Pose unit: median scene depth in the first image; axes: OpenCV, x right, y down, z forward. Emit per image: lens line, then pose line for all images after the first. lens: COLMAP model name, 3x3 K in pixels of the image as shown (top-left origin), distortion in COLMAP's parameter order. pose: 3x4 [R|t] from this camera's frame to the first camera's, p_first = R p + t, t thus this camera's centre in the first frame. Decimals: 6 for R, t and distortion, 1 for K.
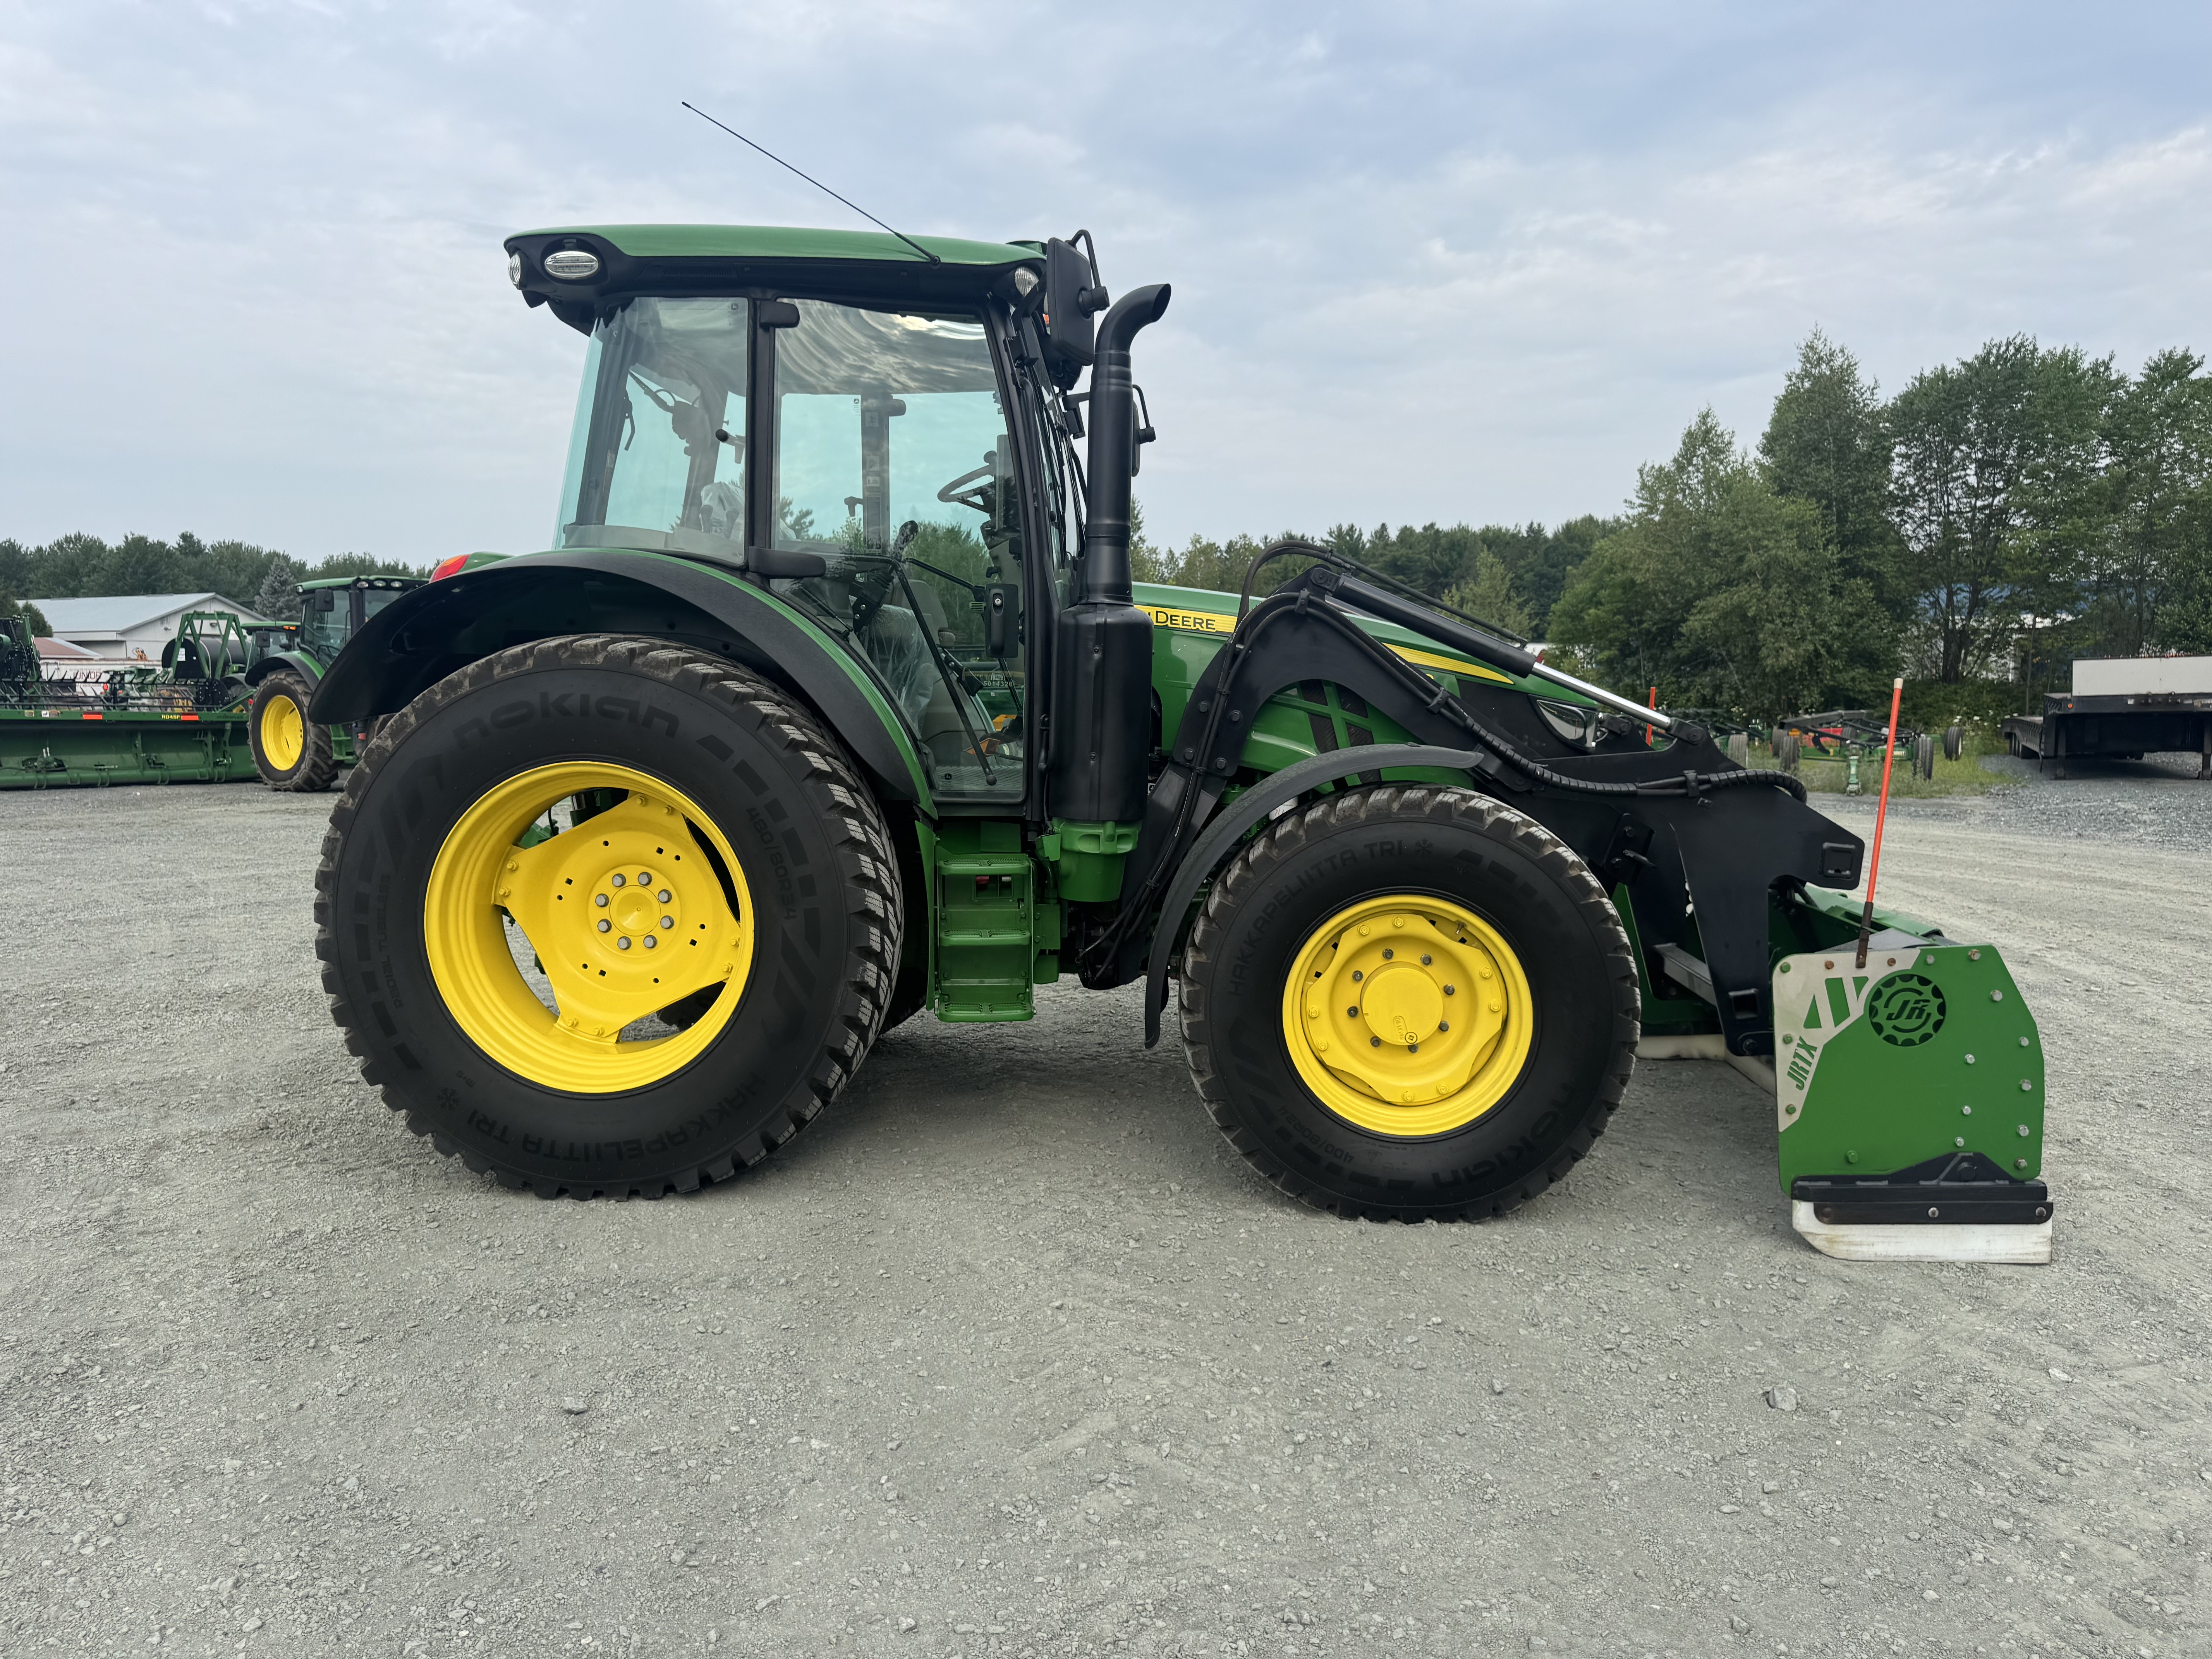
lens RADIAL K [[1591.7, 0, 941.8], [0, 1591.7, 822.7], [0, 0, 1]] dist [0.094955, -0.131889]
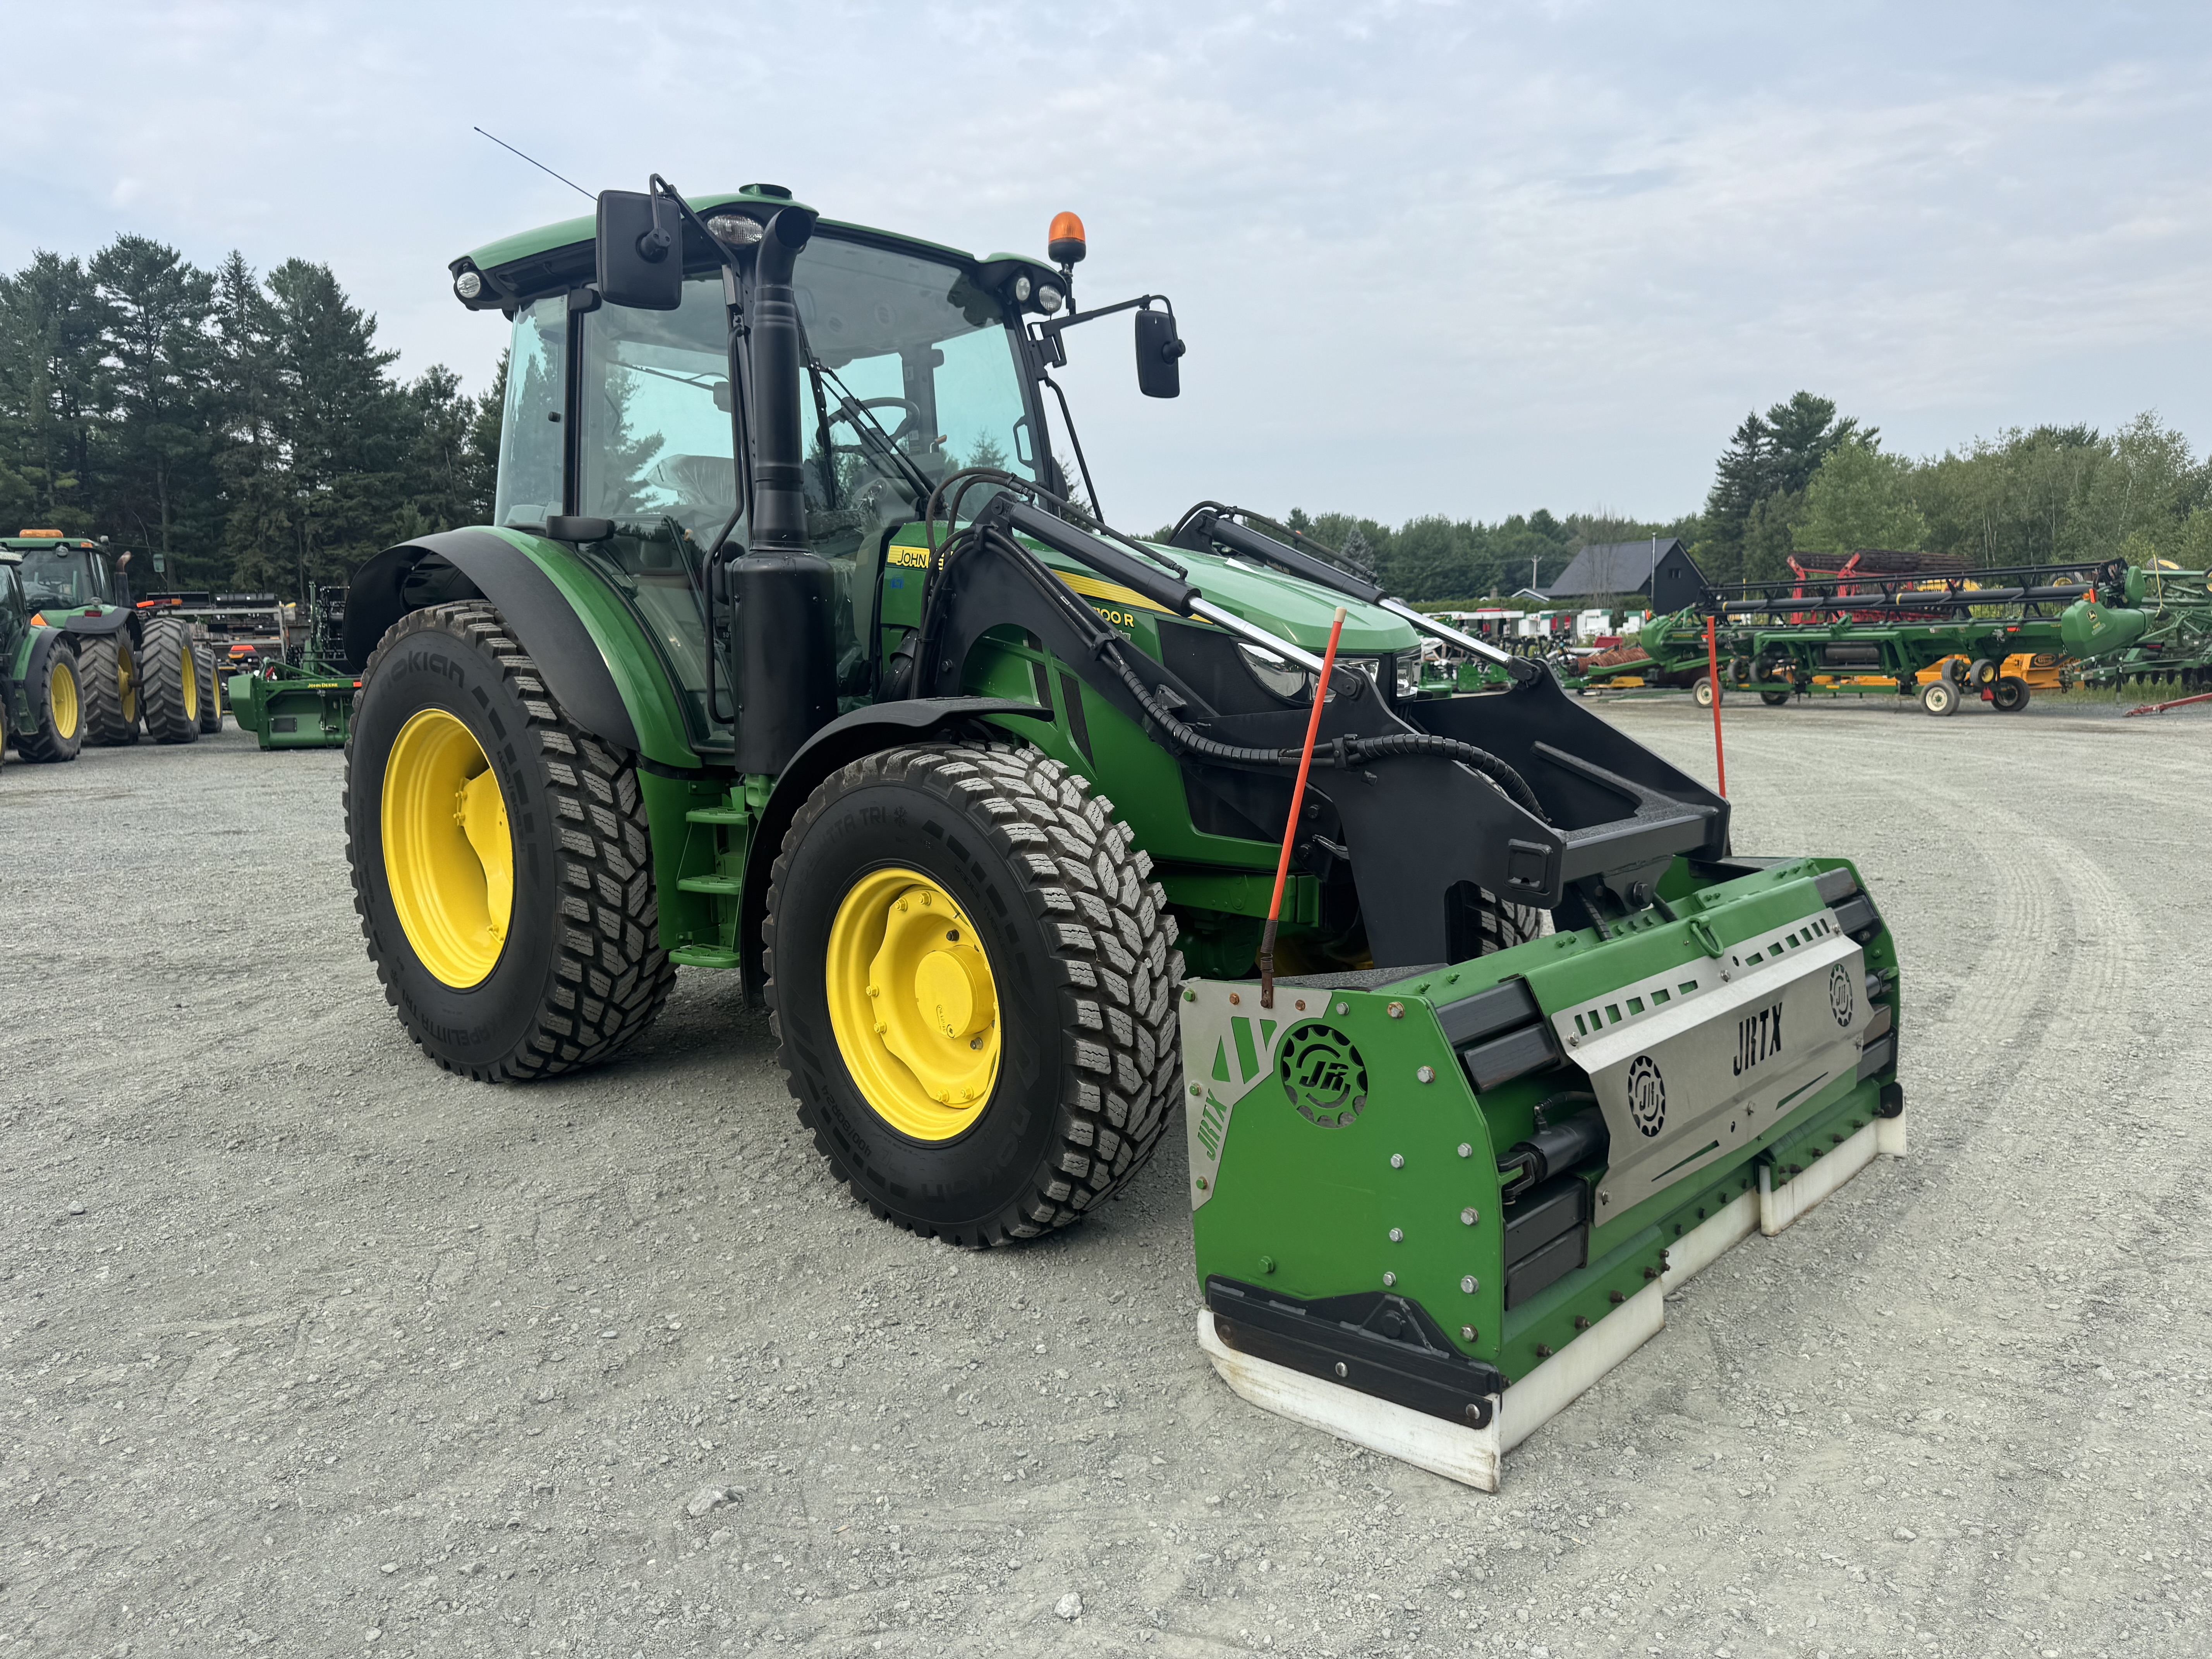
lens RADIAL K [[1541.4, 0, 1171.5], [0, 1541.4, 835.3], [0, 0, 1]] dist [0.085884, -0.123360]
pose [[0.793472, 0.056111, -0.606014, 0.944024], [-0.029760, 0.998127, 0.053452, -0.023313], [0.607879, -0.024377, 0.793656, 0.423128]]
